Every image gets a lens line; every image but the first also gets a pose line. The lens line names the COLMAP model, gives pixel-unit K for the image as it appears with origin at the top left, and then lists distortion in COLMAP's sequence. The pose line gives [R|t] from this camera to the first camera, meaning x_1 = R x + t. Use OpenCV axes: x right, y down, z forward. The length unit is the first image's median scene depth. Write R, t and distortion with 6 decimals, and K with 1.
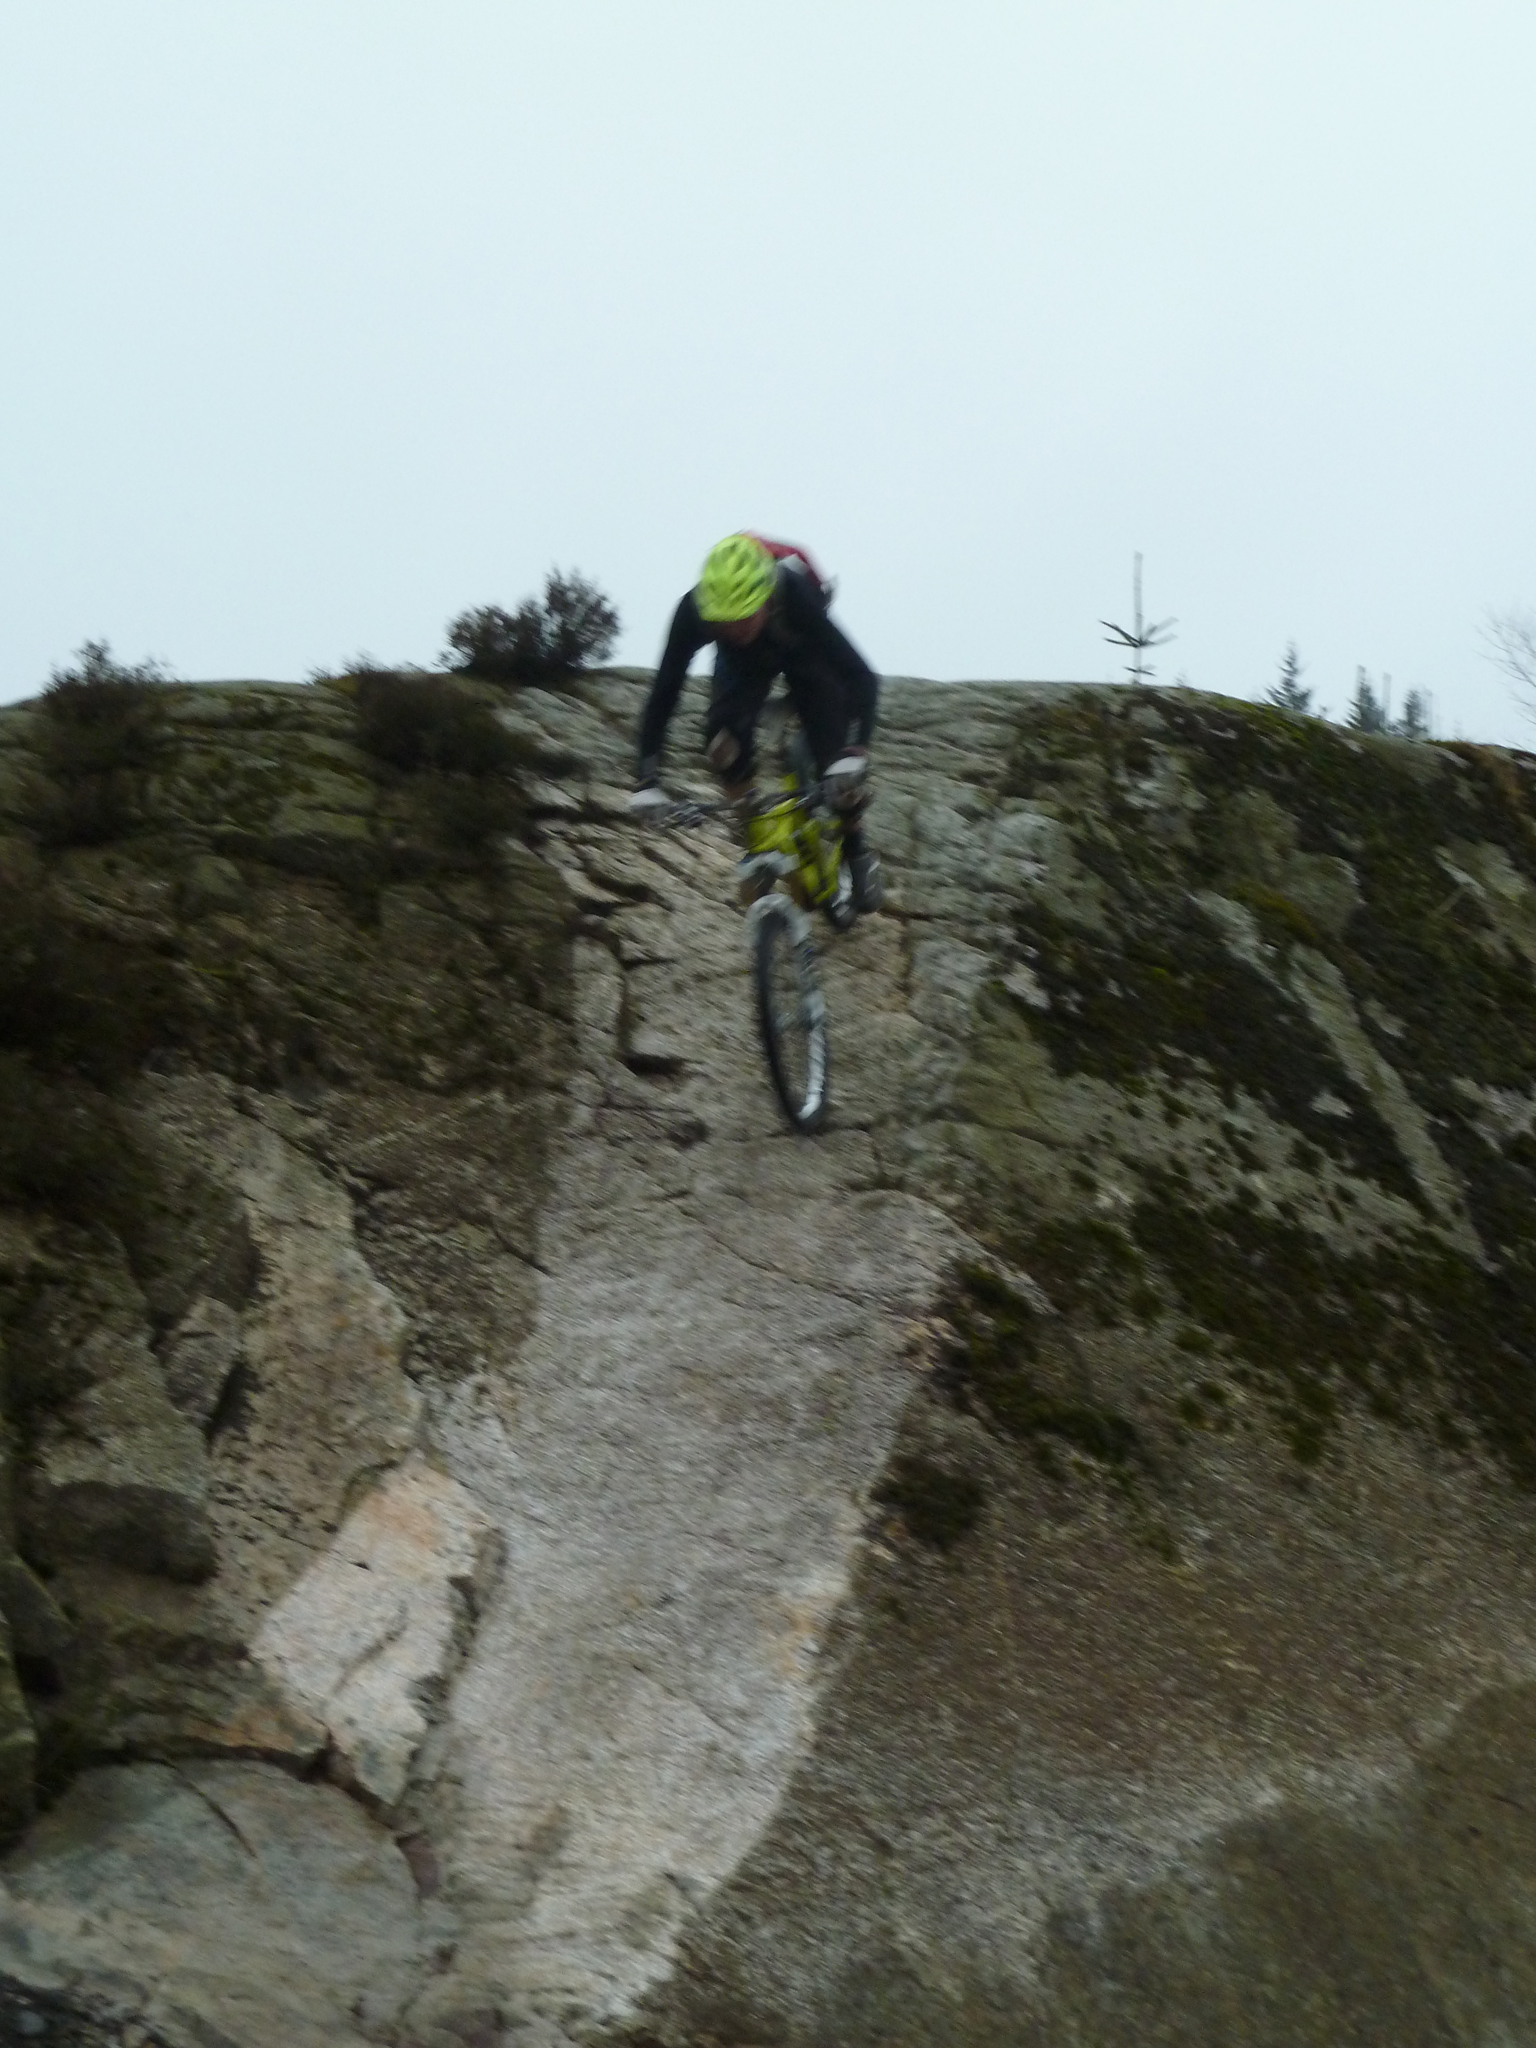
lens RADIAL K [[3133.5, 0, 840.8], [0, 3133.5, 1024.7], [0, 0, 1]] dist [-0.022795, 0.000000]
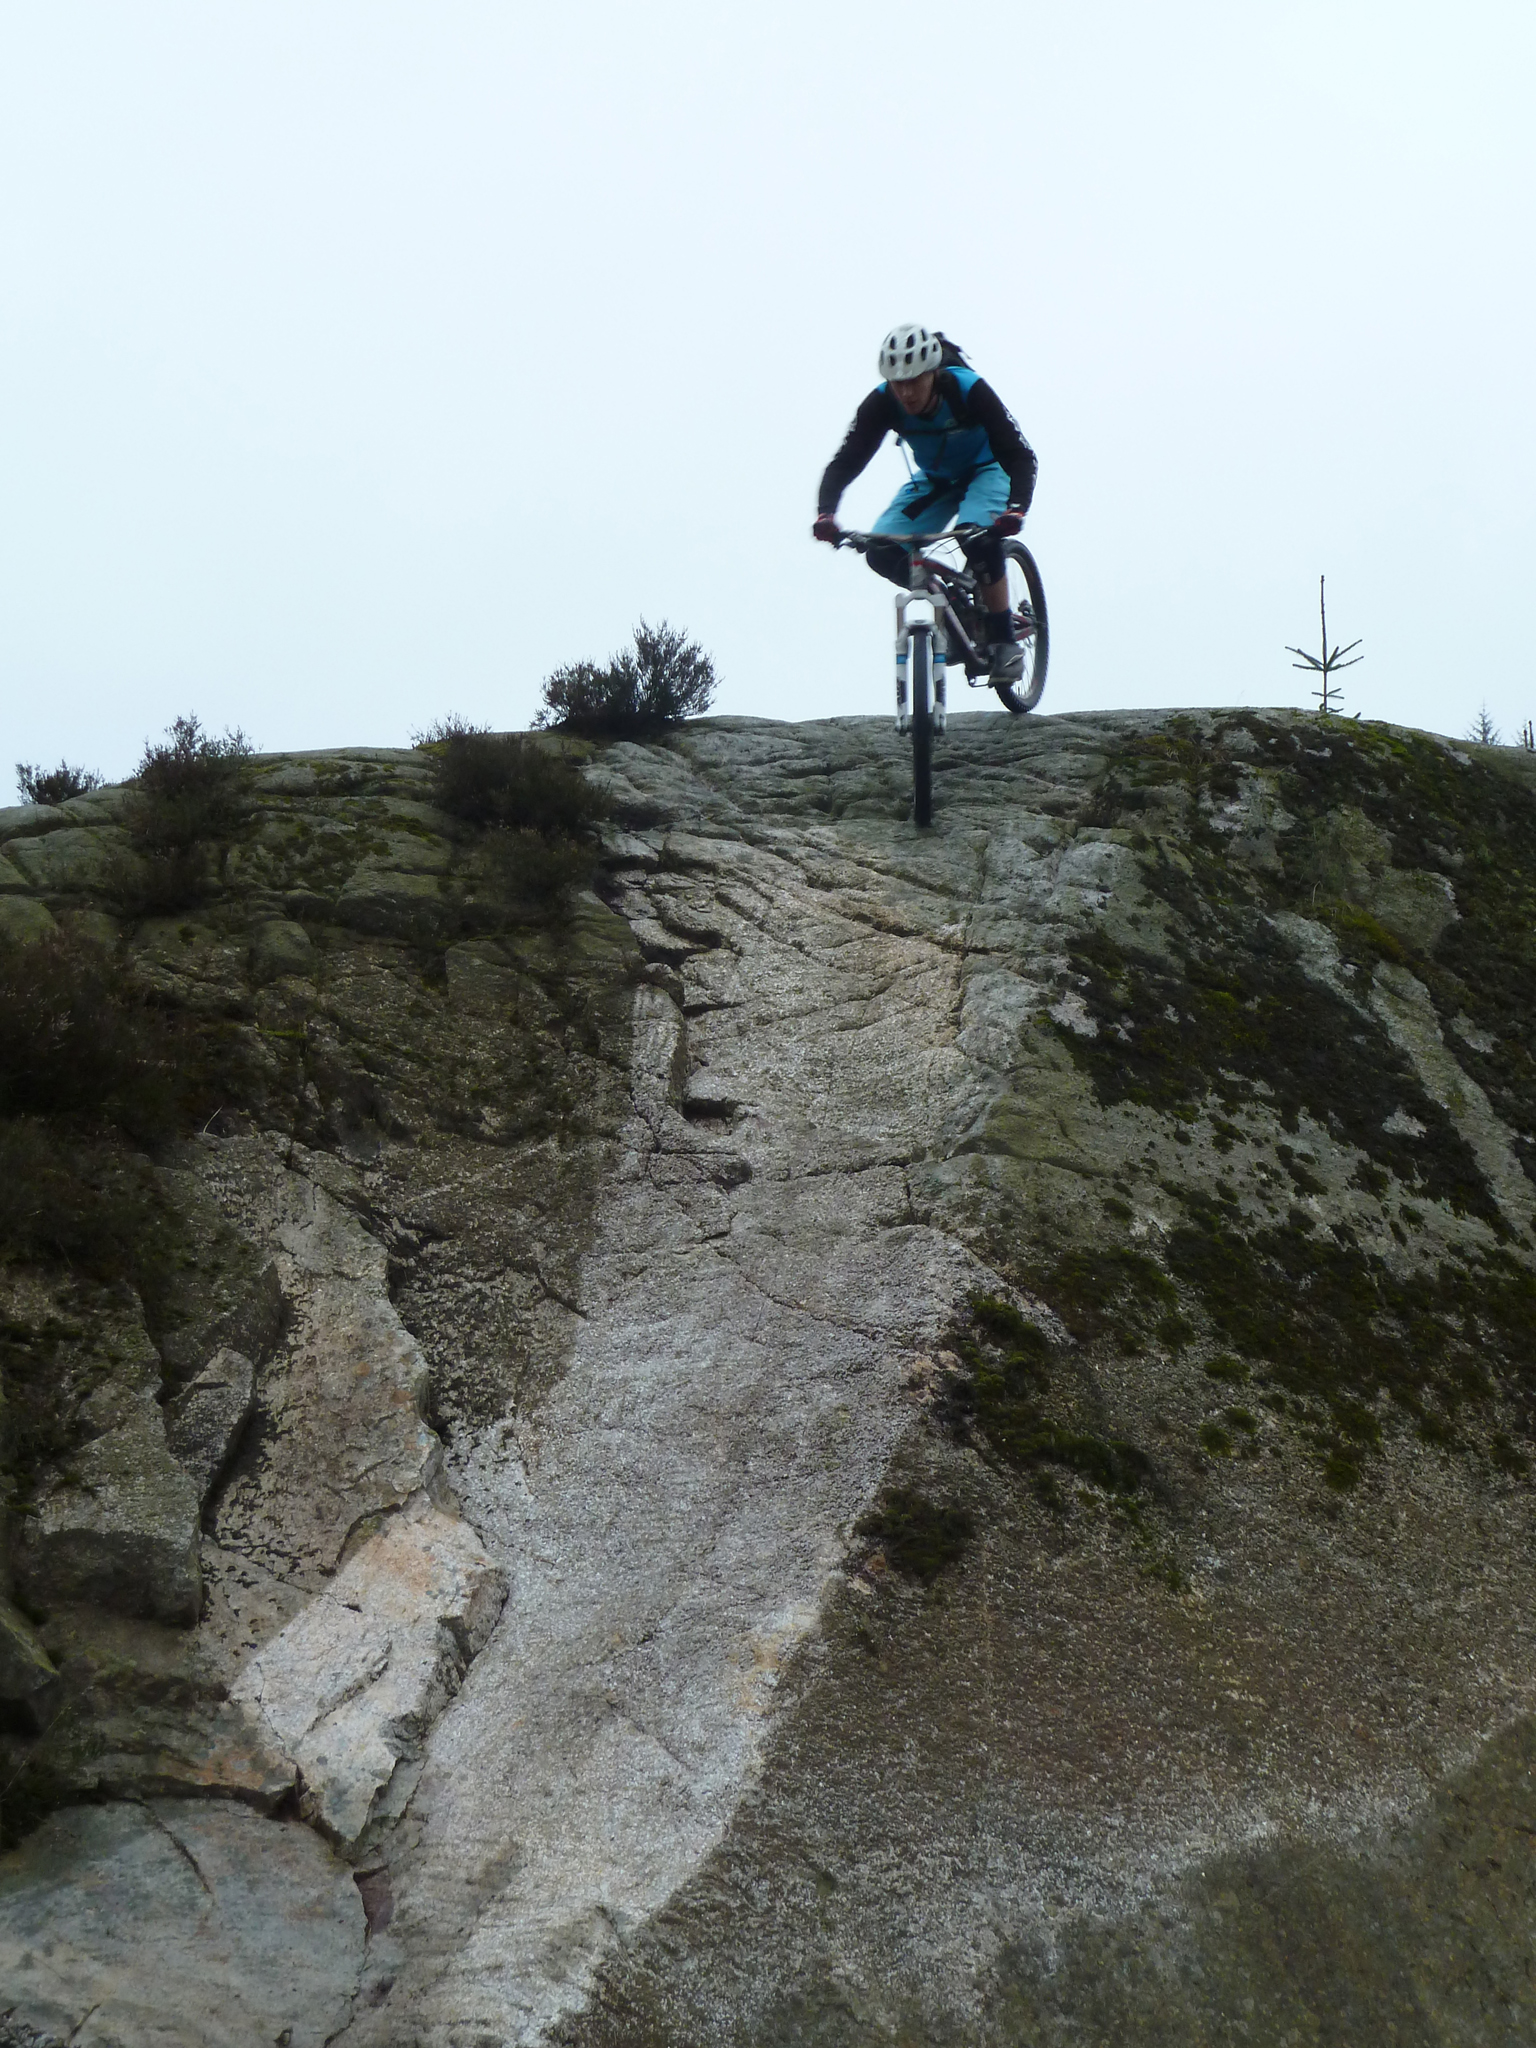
lens RADIAL K [[3133.5, 0, 840.8], [0, 3133.5, 1042.5], [0, 0, 1]] dist [-0.022795, 0.000000]
pose [[0.991151, -0.038911, -0.126909, 0.118874], [0.037426, 0.999200, -0.014062, 0.007946], [0.127355, 0.009187, 0.991815, 0.007531]]
